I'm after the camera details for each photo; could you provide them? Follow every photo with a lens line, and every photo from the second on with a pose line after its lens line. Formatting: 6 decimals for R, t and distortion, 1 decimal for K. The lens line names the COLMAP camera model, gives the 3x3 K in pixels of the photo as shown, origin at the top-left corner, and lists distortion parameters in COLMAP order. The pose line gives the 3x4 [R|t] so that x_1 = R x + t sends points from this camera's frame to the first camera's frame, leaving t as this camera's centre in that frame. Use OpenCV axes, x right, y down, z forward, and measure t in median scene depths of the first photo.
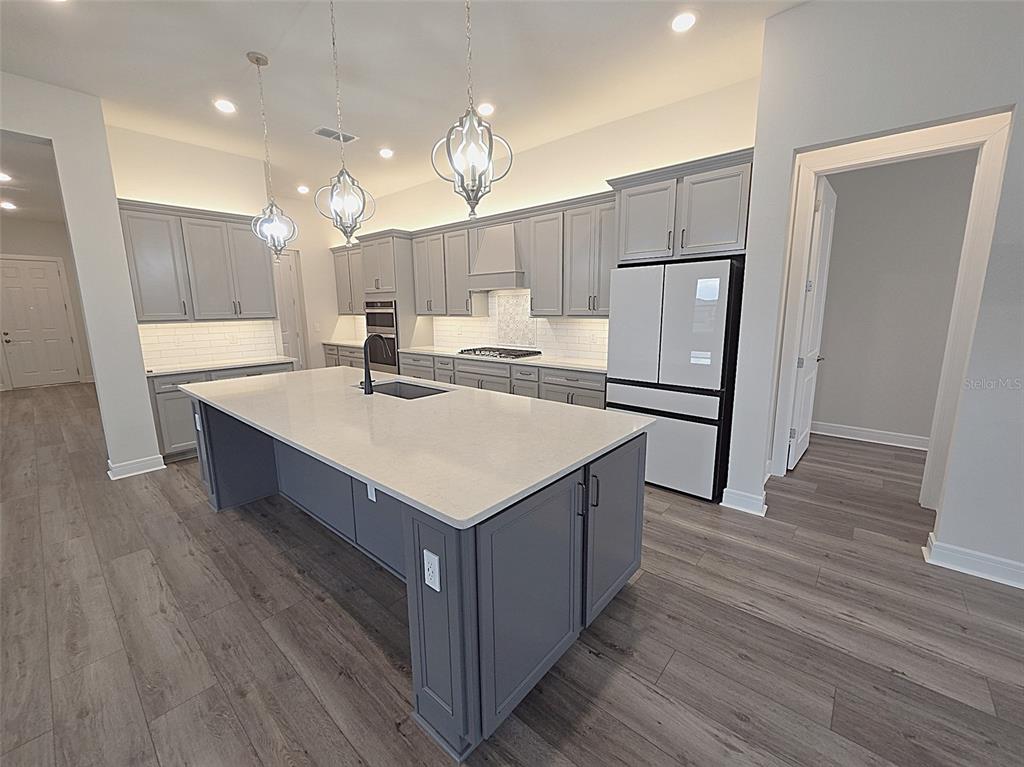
lens RADIAL K [[419.6, 0, 509.4], [0, 419.6, 375.6], [0, 0, 1]] dist [0.001558, -0.000617]
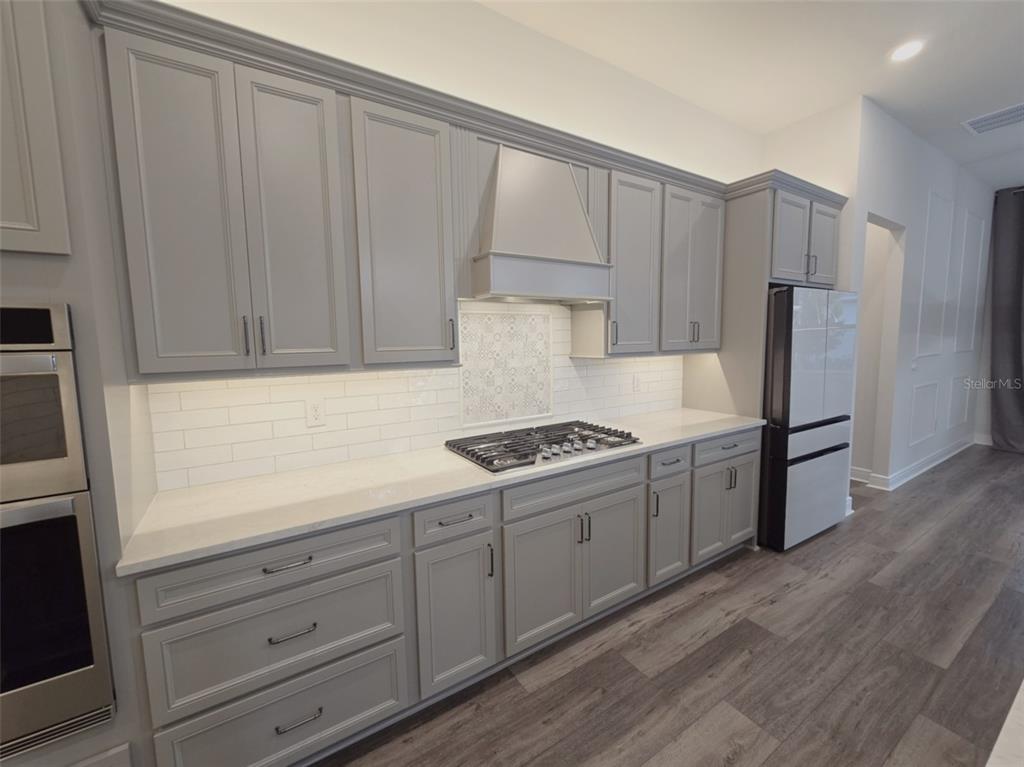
lens RADIAL K [[419.6, 0, 510.9], [0, 419.6, 381.2], [0, 0, 1]] dist [0.001558, -0.000617]
pose [[0.283372, -0.089310, 0.954842, -0.435578], [0.169032, 0.984718, 0.041940, -0.136463], [-0.943996, 0.149514, 0.294138, 0.859035]]
